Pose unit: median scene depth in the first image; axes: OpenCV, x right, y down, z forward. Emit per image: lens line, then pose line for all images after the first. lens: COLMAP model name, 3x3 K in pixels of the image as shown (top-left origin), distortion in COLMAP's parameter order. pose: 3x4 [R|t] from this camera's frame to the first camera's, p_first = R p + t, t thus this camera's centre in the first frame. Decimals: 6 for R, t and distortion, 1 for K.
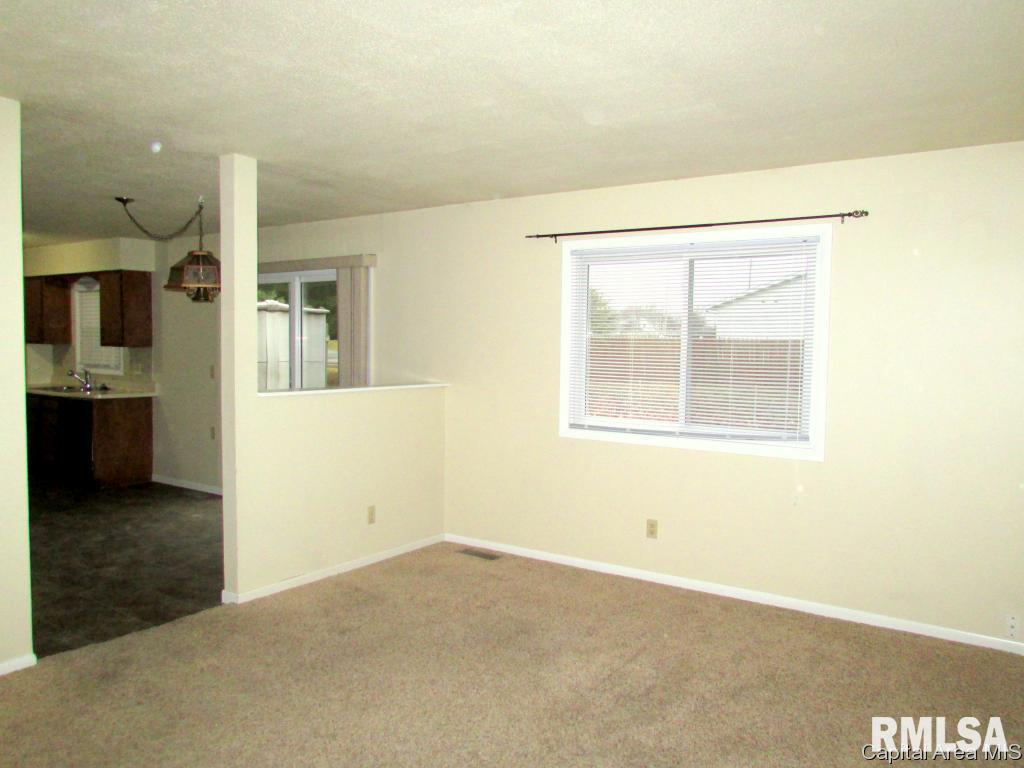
lens RADIAL K [[750.5, 0, 512.0], [0, 750.5, 384.0], [0, 0, 1]] dist [-0.030302, -0.003020]
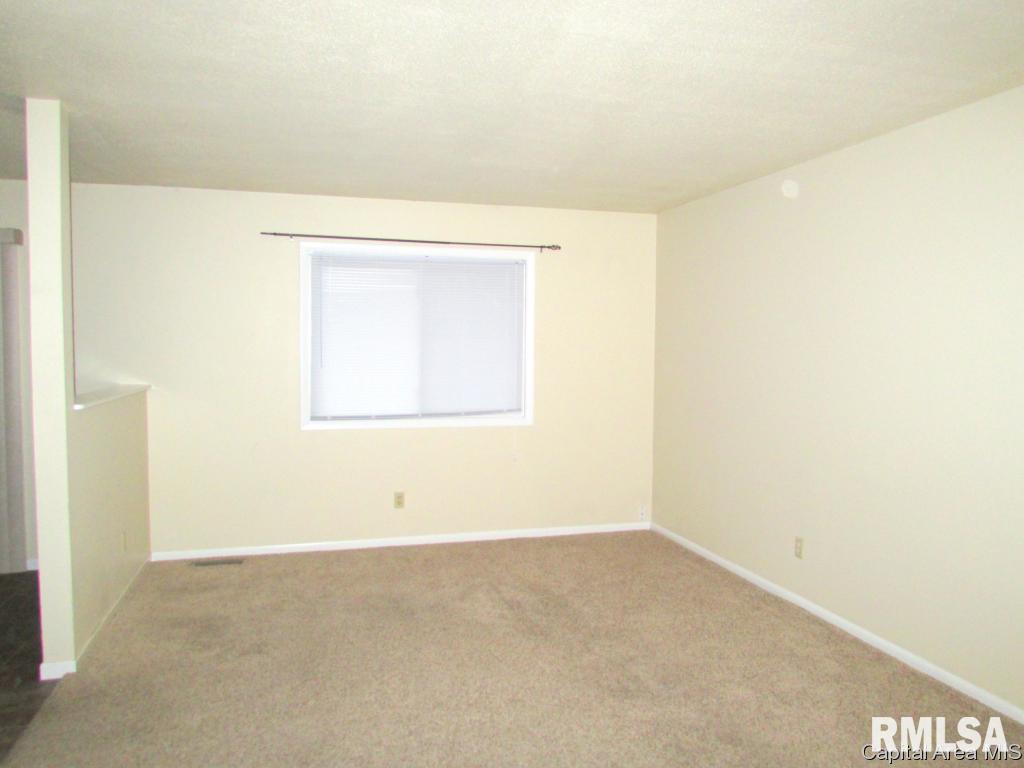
lens RADIAL K [[750.5, 0, 512.0], [0, 750.5, 384.0], [0, 0, 1]] dist [-0.030302, -0.003020]
pose [[0.652163, -0.055847, 0.756019, -0.632114], [0.039627, 0.998431, 0.039570, -0.027291], [-0.757042, 0.004153, 0.653353, 0.123088]]
